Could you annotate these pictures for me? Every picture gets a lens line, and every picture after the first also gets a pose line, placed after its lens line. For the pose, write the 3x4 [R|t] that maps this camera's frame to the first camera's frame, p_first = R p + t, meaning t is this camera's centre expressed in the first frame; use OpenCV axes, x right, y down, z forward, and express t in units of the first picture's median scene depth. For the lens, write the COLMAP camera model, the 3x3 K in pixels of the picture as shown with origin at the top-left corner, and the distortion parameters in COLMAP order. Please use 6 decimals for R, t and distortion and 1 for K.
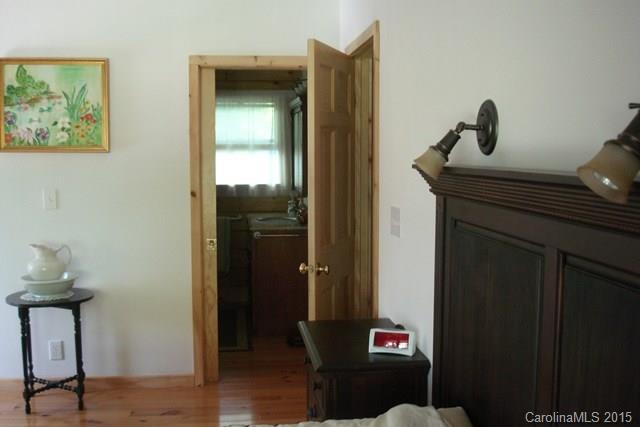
lens RADIAL K [[753.9, 0, 320.0], [0, 753.9, 213.5], [0, 0, 1]] dist [-0.015671, -0.210771]
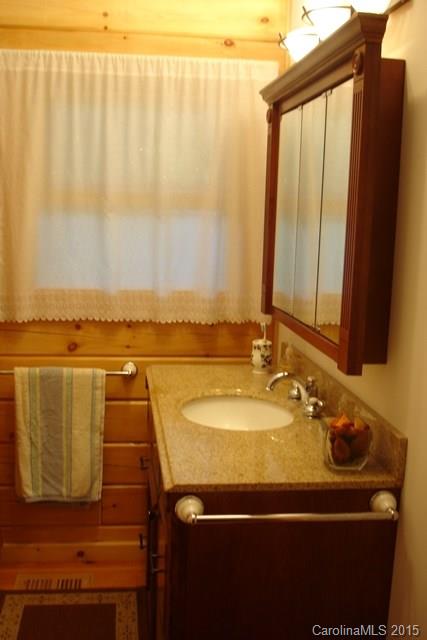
lens RADIAL K [[753.9, 0, 213.5], [0, 753.9, 320.0], [0, 0, 1]] dist [-0.015671, -0.210771]
pose [[0.999435, 0.032889, 0.006993, -0.105891], [-0.033253, 0.997607, 0.060624, -0.077947], [-0.004982, -0.060822, 0.998136, 0.972692]]
